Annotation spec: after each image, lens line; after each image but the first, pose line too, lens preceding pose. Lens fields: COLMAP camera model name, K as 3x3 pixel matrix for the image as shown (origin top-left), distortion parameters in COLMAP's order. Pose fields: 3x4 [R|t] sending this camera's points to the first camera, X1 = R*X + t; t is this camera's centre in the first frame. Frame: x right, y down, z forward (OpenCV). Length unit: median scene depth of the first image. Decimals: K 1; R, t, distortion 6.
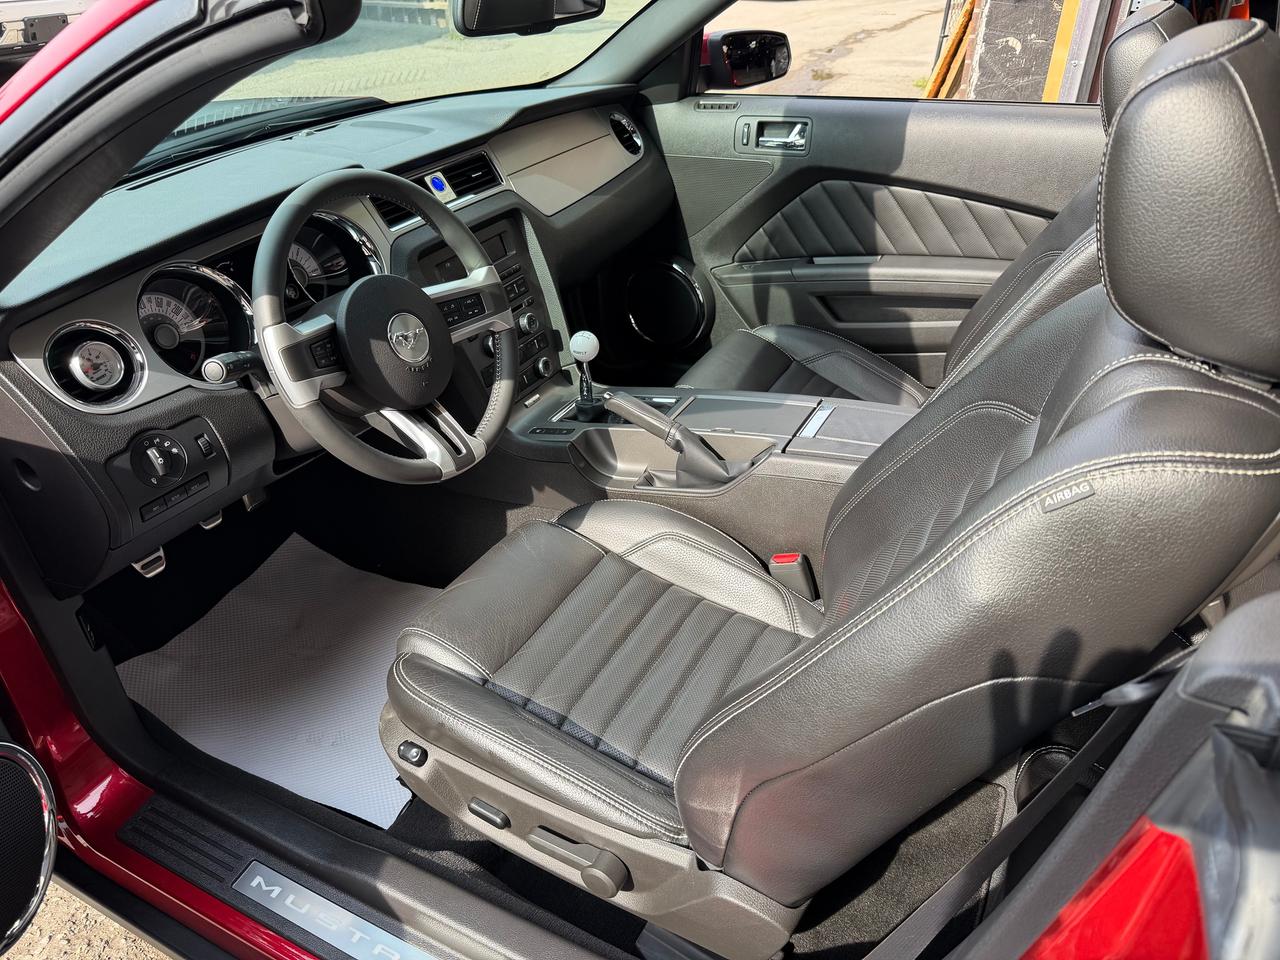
lens RADIAL K [[891.1, 0, 640.2], [0, 891.1, 521.3], [0, 0, 1]] dist [0.122338, -0.144329]
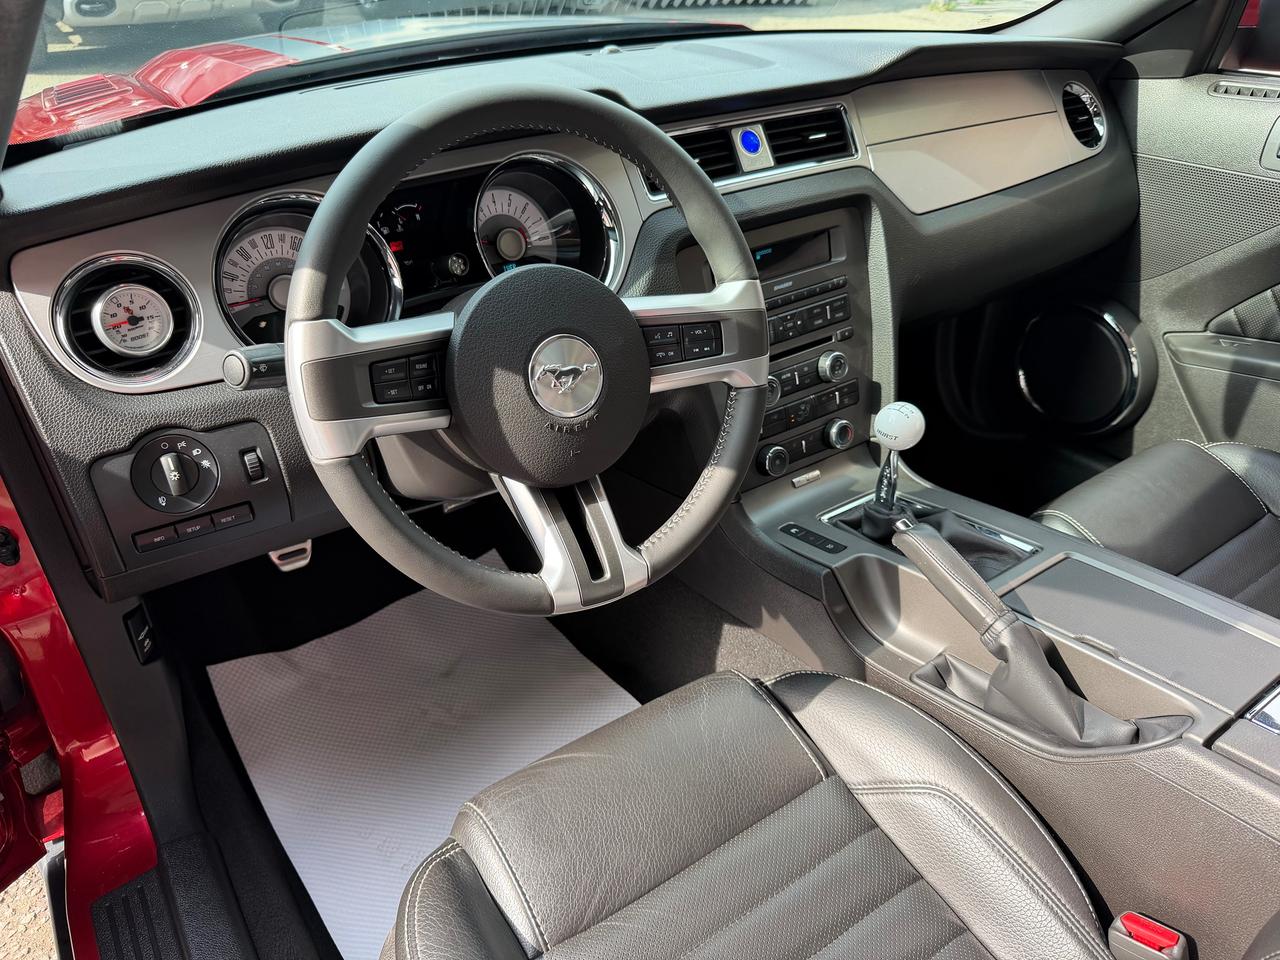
lens RADIAL K [[914.0, 0, 666.6], [0, 914.0, 483.4], [0, 0, 1]] dist [0.035829, -0.051457]
pose [[0.896272, 0.274167, -0.348611, 0.024210], [-0.280455, 0.959286, 0.033393, -0.134574], [0.343573, 0.067841, 0.936673, 0.359710]]
